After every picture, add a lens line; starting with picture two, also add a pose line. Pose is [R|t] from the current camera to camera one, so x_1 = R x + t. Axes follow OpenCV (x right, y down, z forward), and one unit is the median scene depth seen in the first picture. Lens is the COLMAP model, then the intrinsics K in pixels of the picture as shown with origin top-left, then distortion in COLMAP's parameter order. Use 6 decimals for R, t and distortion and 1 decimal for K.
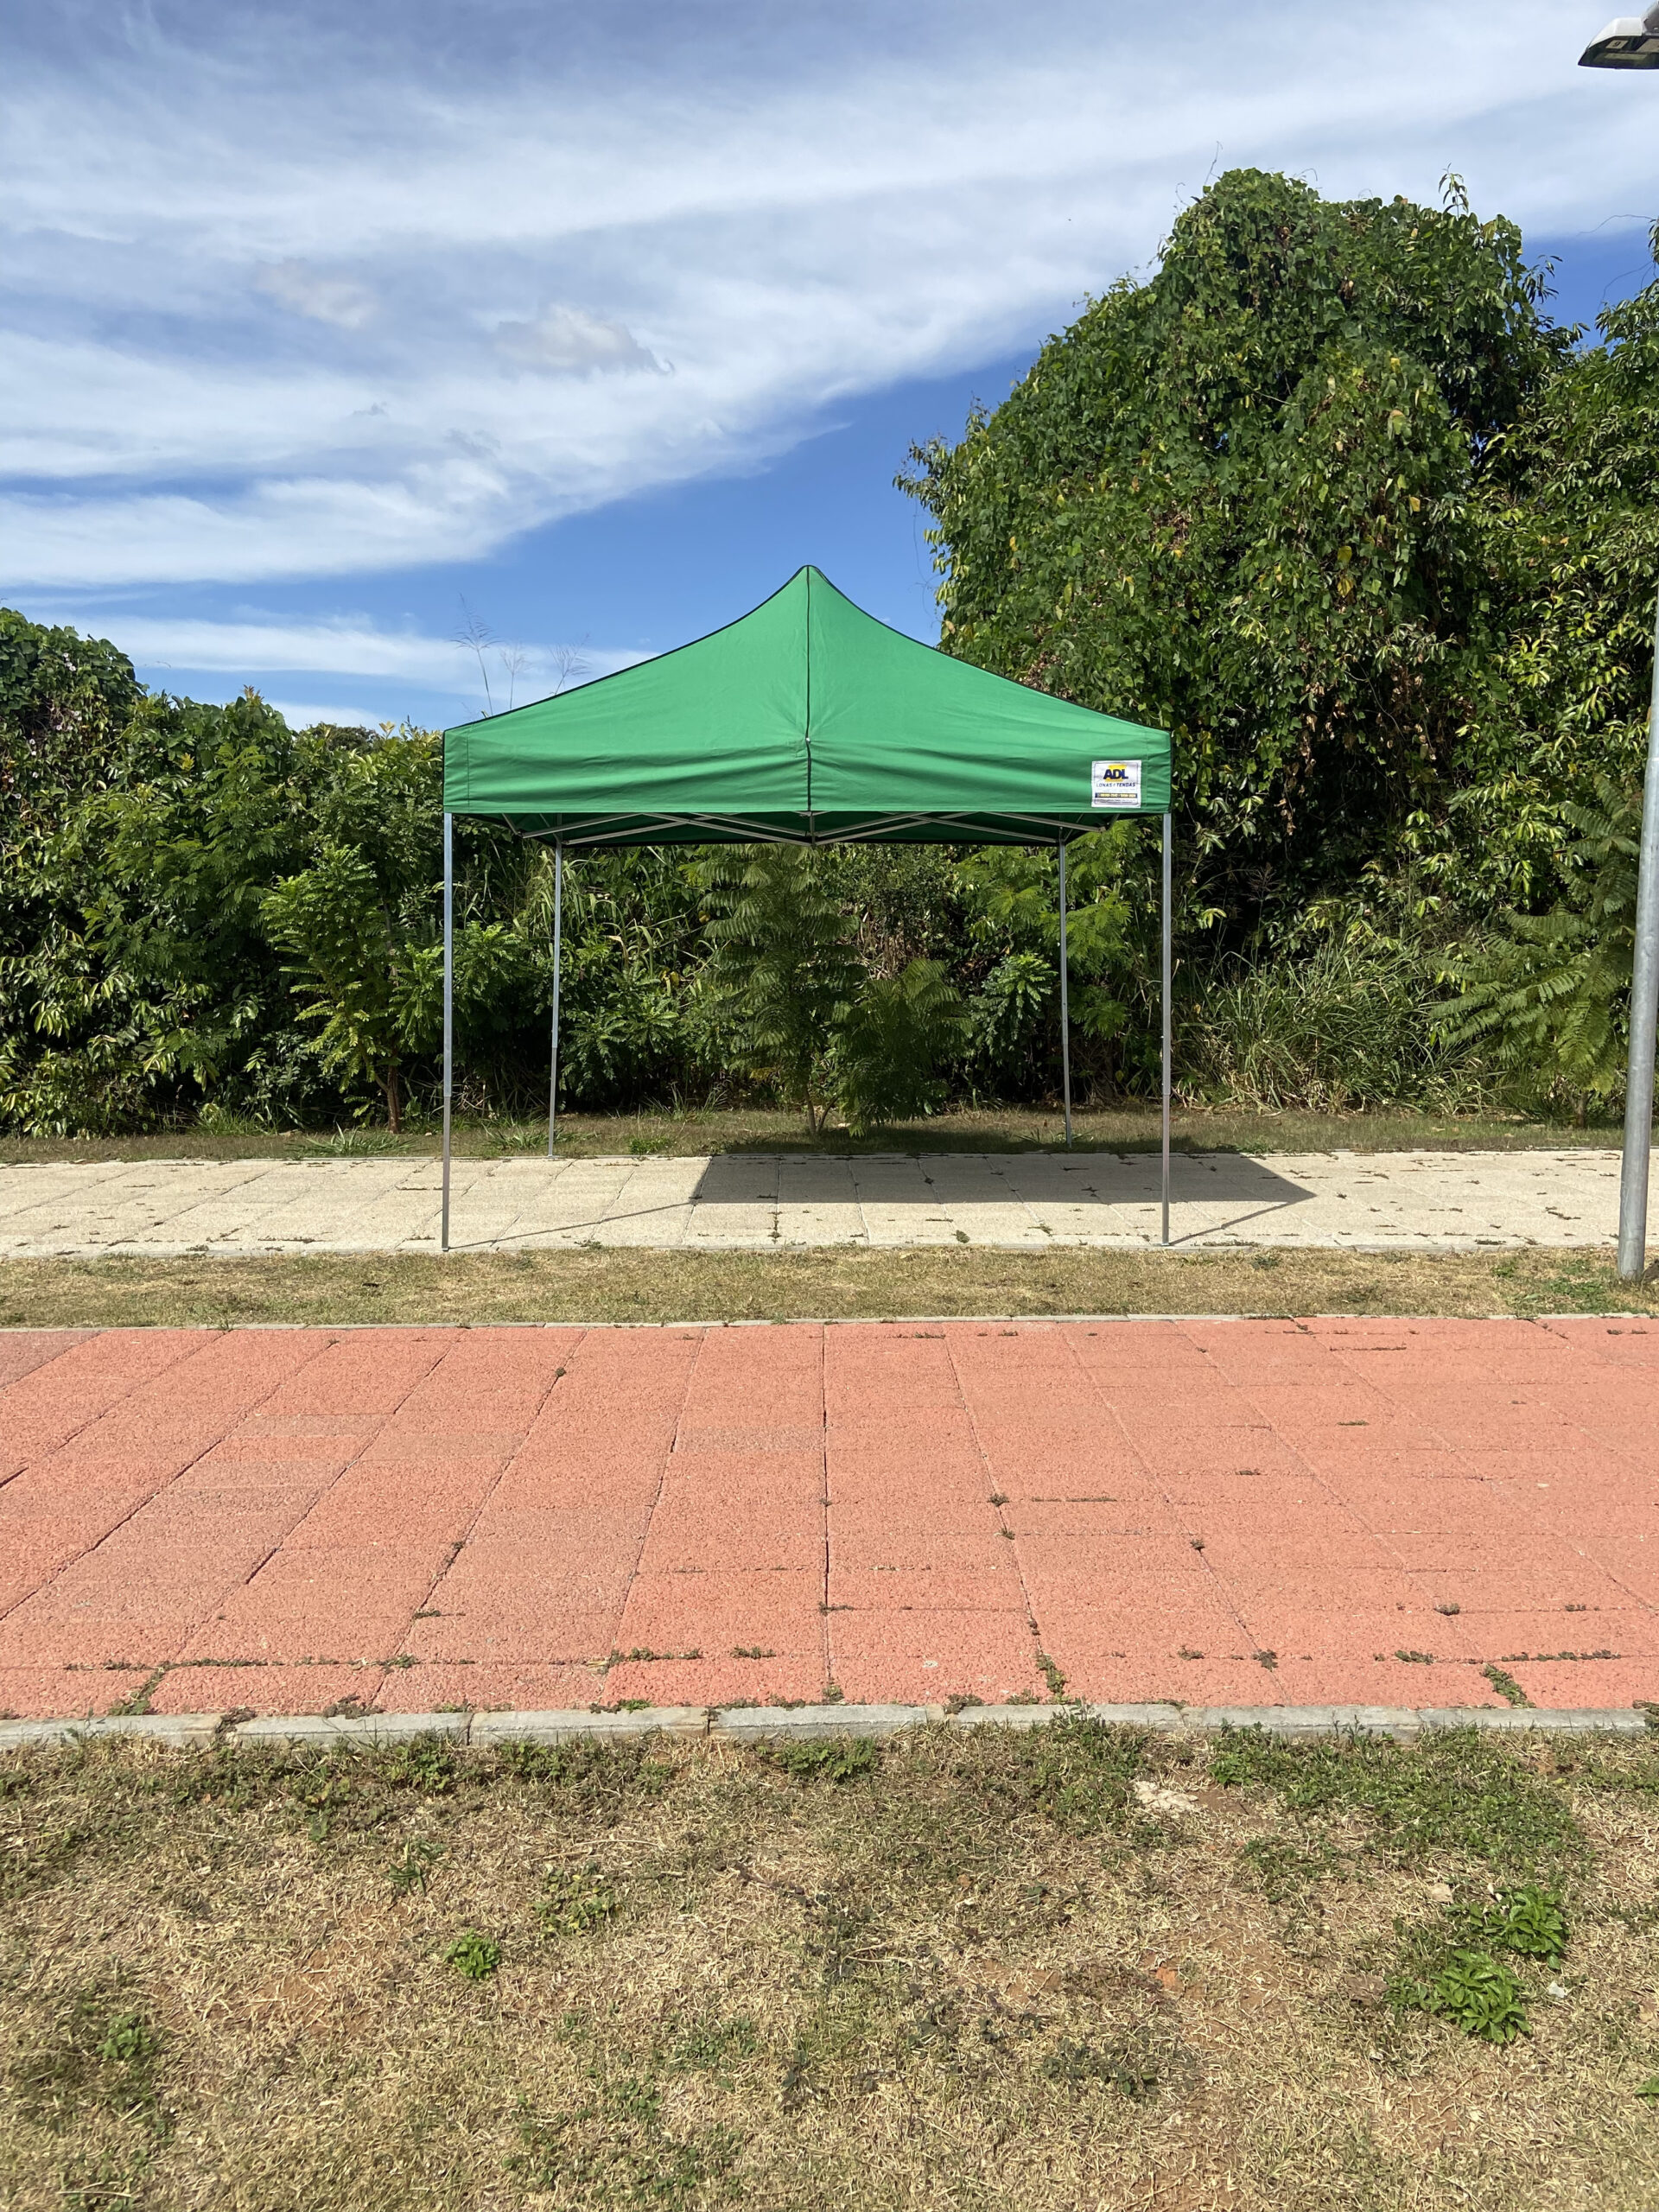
lens RADIAL K [[1658.3, 0, 843.1], [0, 1658.3, 1083.2], [0, 0, 1]] dist [0.120788, -0.157556]
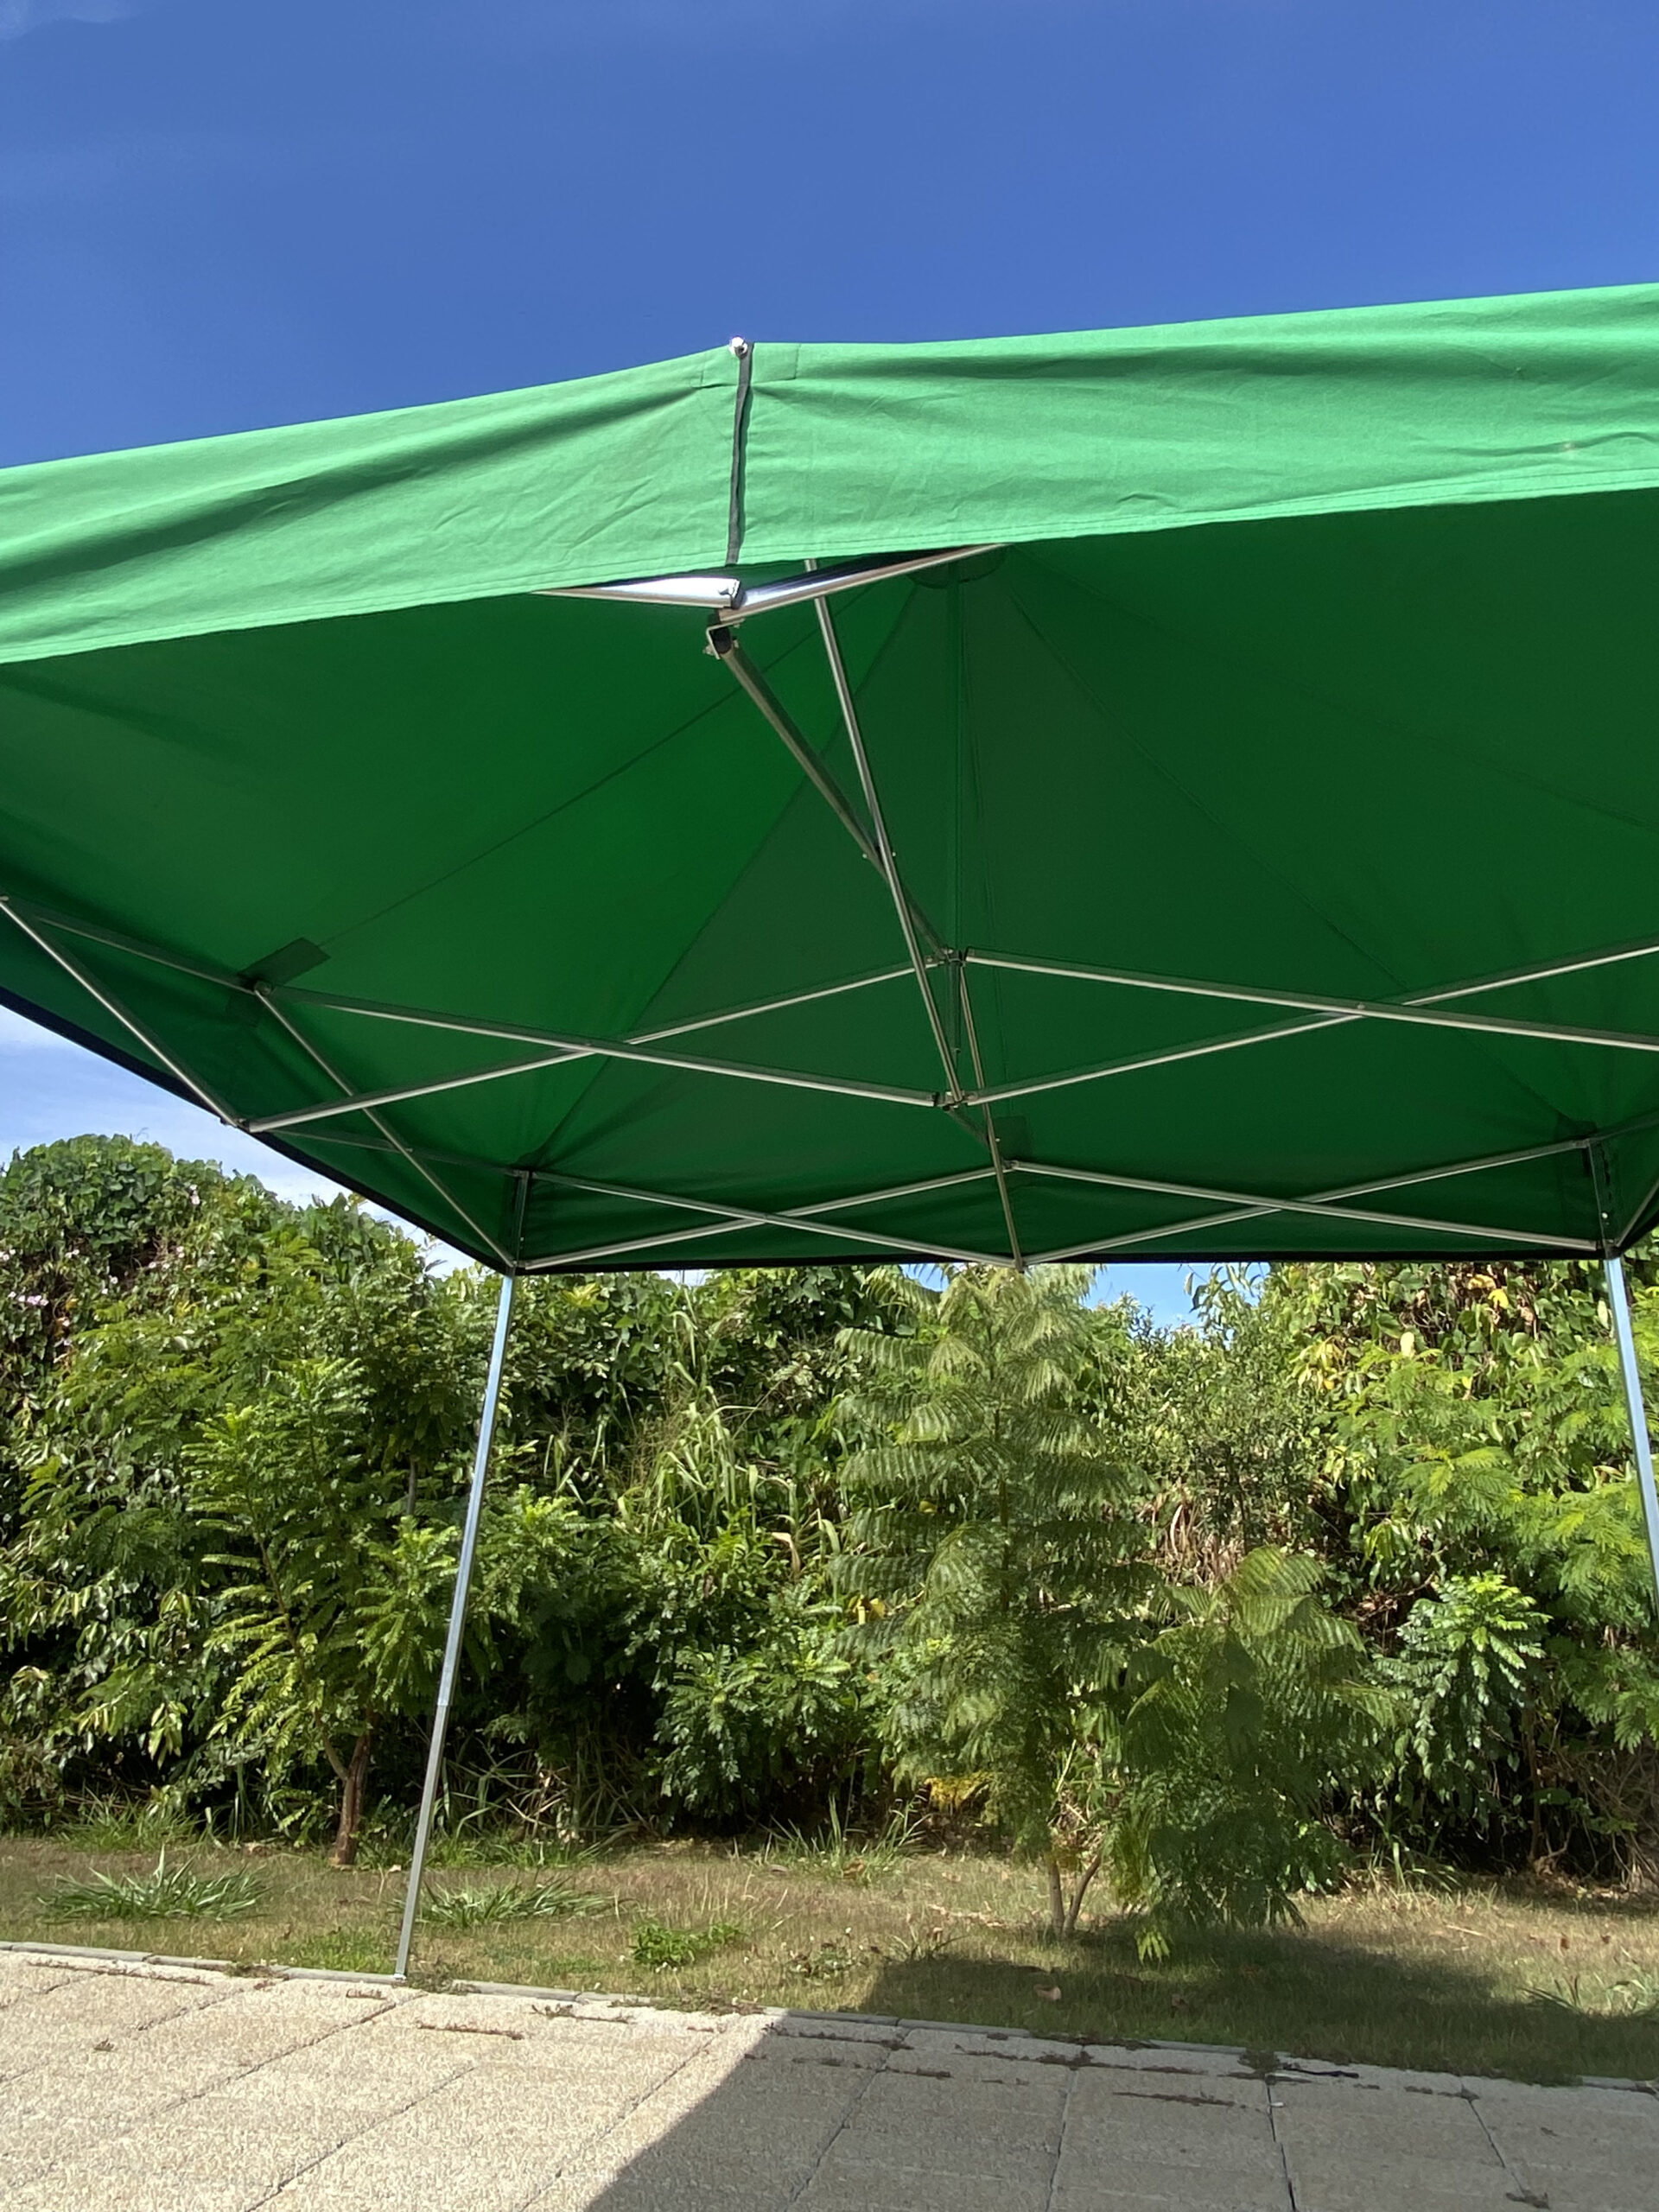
lens RADIAL K [[1546.1, 0, 821.6], [0, 1546.1, 1096.1], [0, 0, 1]] dist [0.040800, -0.052024]
pose [[0.970974, -0.041861, -0.235493, 0.051598], [-0.056556, 0.916465, -0.396097, -0.015844], [0.232402, 0.397918, 0.887497, 0.785358]]
